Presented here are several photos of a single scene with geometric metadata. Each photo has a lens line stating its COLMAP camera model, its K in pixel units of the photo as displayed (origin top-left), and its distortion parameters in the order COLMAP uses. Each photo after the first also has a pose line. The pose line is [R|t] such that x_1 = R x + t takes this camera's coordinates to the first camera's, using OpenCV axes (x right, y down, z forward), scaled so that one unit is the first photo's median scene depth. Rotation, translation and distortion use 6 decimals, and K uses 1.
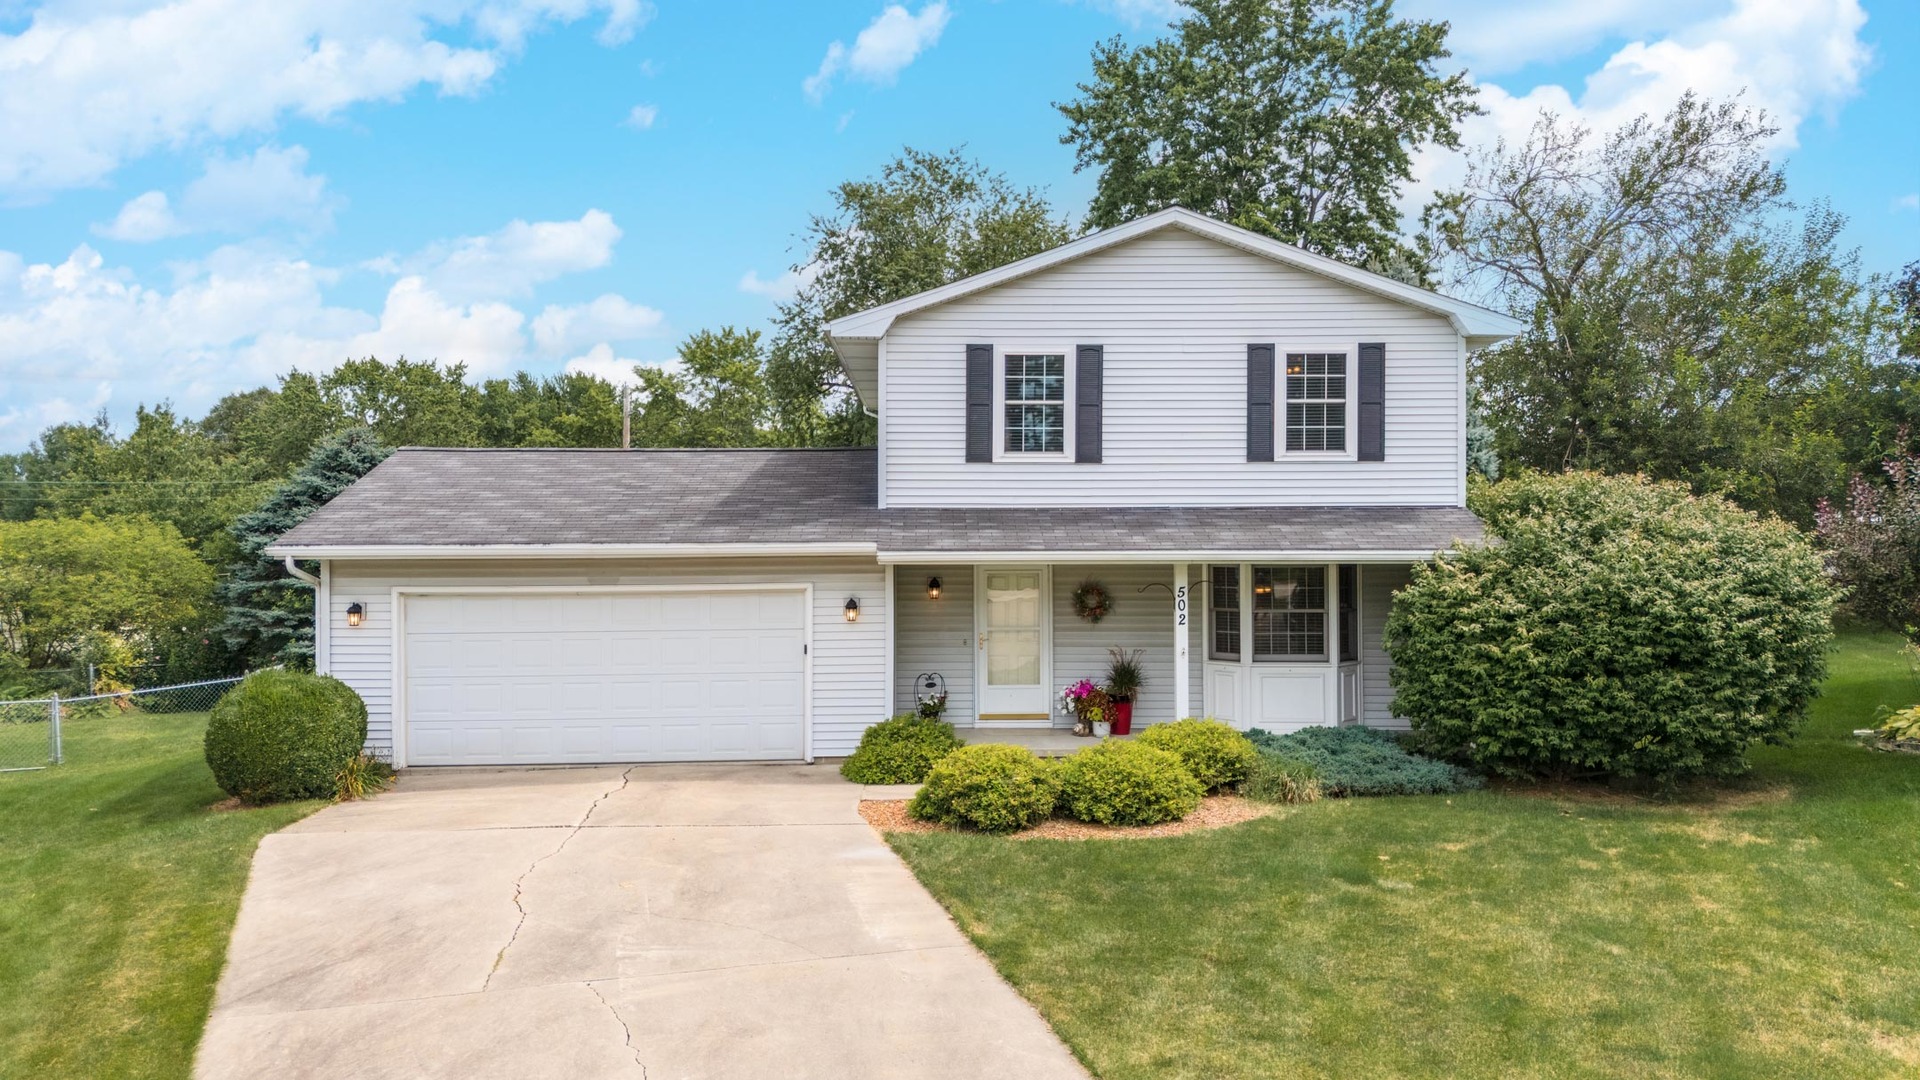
lens RADIAL K [[1418.6, 0, 952.5], [0, 1418.6, 539.5], [0, 0, 1]] dist [0.064444, -0.048974]
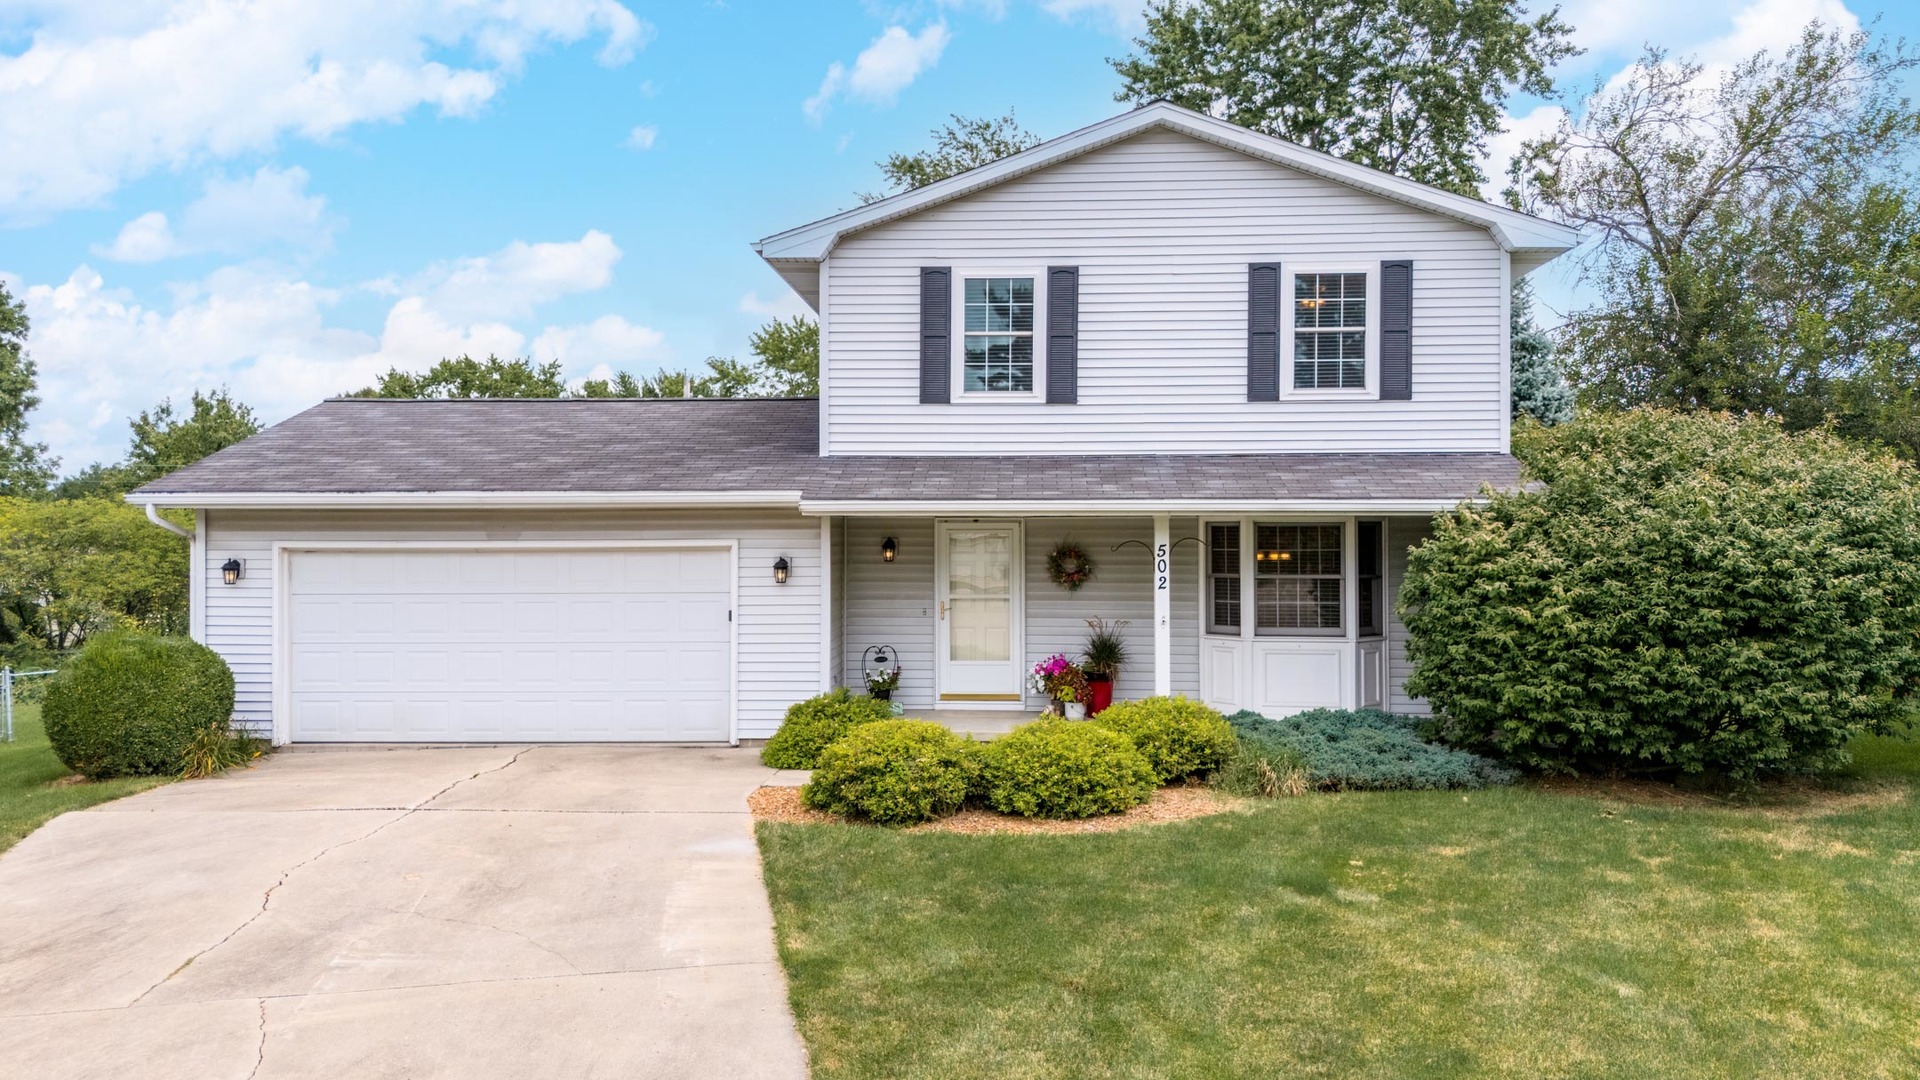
lens RADIAL K [[1418.6, 0, 957.2], [0, 1418.6, 535.4], [0, 0, 1]] dist [0.064444, -0.048974]
pose [[0.996978, 0.003001, -0.077627, 0.100646], [-0.003677, 0.999957, -0.008566, 0.034302], [0.077598, 0.008826, 0.996946, 0.134805]]
